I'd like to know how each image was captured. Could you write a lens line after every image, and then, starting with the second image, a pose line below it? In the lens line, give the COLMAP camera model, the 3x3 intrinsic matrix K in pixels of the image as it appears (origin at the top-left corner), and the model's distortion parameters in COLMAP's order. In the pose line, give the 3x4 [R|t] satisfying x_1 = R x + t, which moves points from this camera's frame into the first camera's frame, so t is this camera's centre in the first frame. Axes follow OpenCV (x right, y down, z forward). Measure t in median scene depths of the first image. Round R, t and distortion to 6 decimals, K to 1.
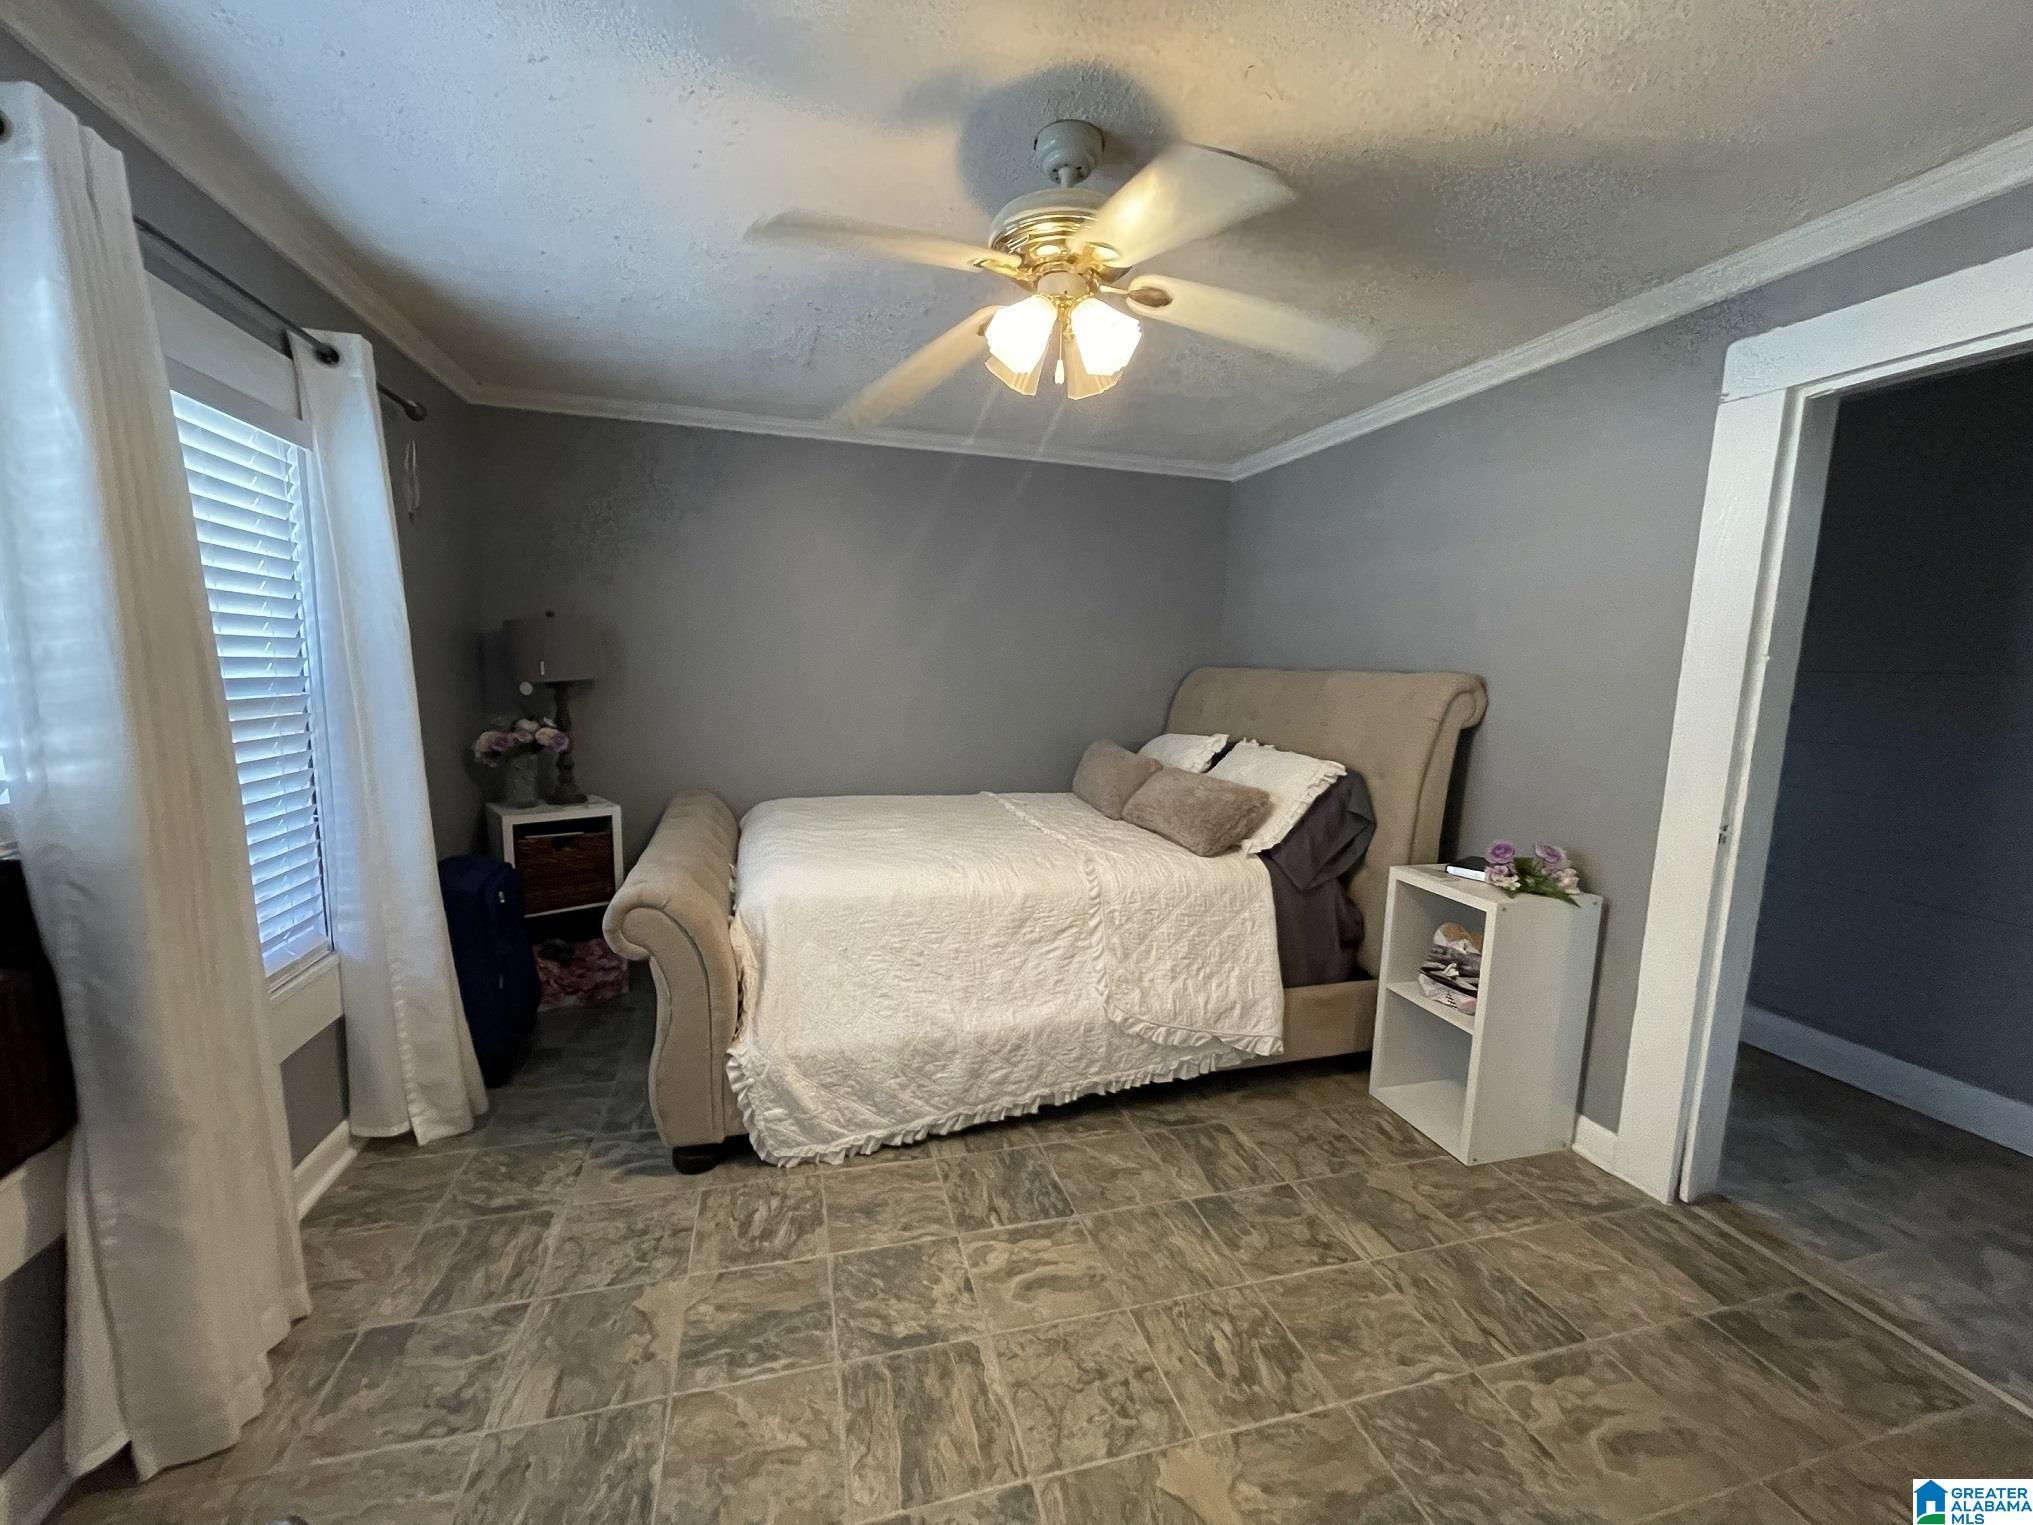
lens RADIAL K [[808.1, 0, 1009.3], [0, 808.1, 769.2], [0, 0, 1]] dist [-0.002888, 0.000410]
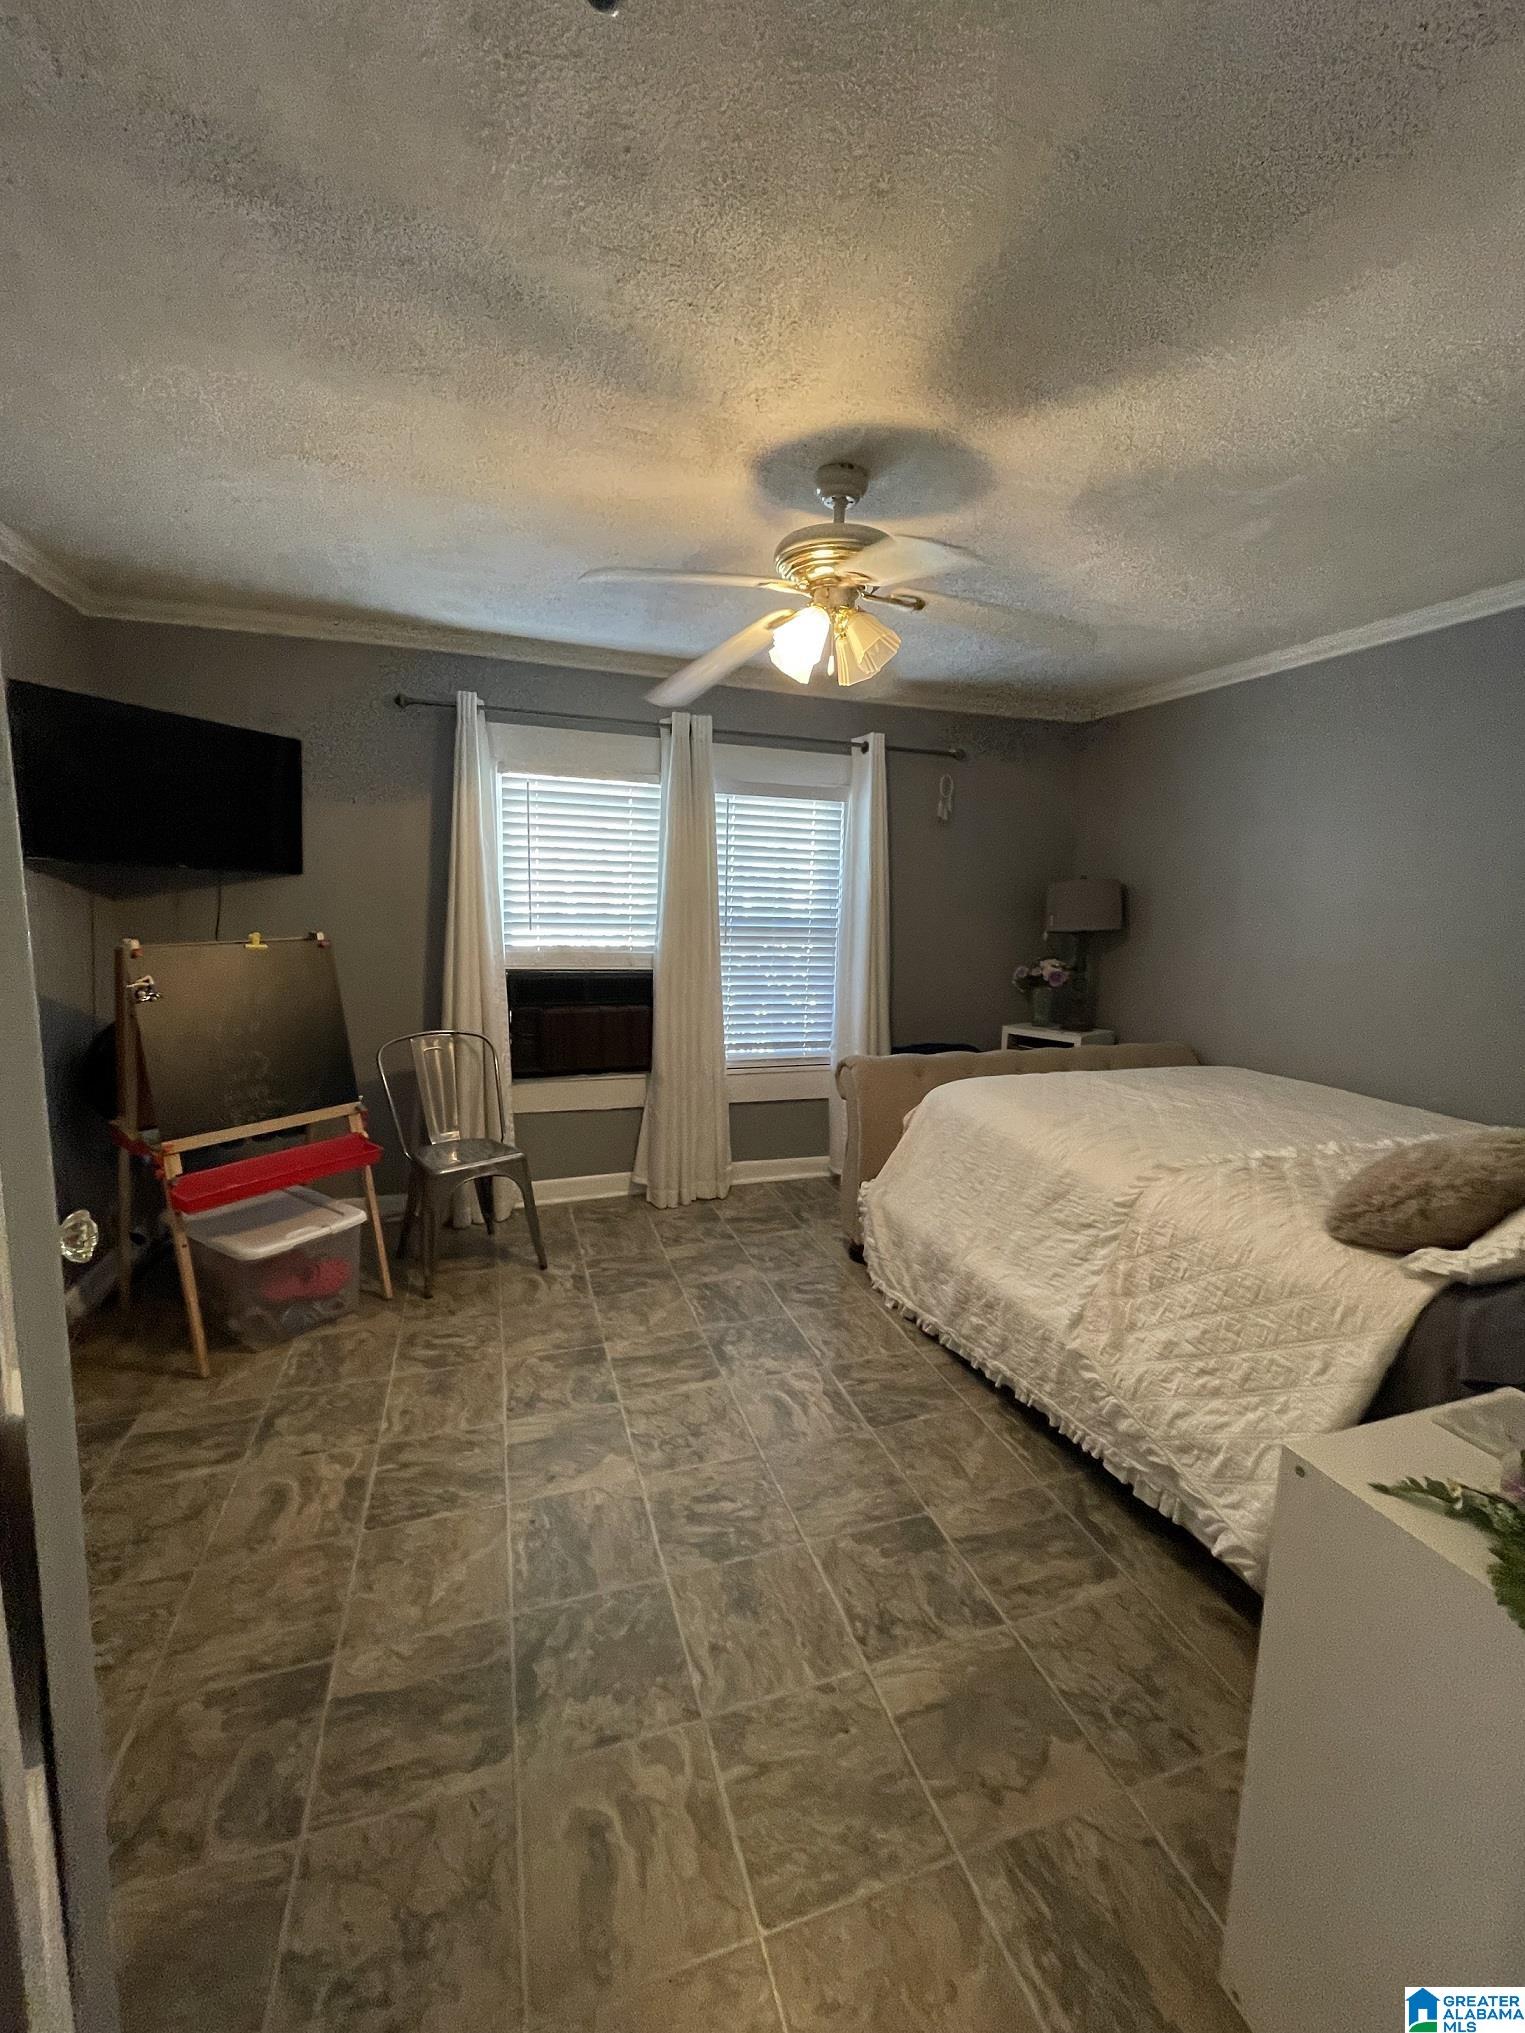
lens RADIAL K [[808.1, 0, 756.9], [0, 808.1, 1014.9], [0, 0, 1]] dist [-0.002888, 0.000410]
pose [[0.069131, 0.128242, -0.989330, 0.935796], [-0.150924, 0.981633, 0.116698, -0.069510], [0.986125, 0.141246, 0.087216, 0.613549]]
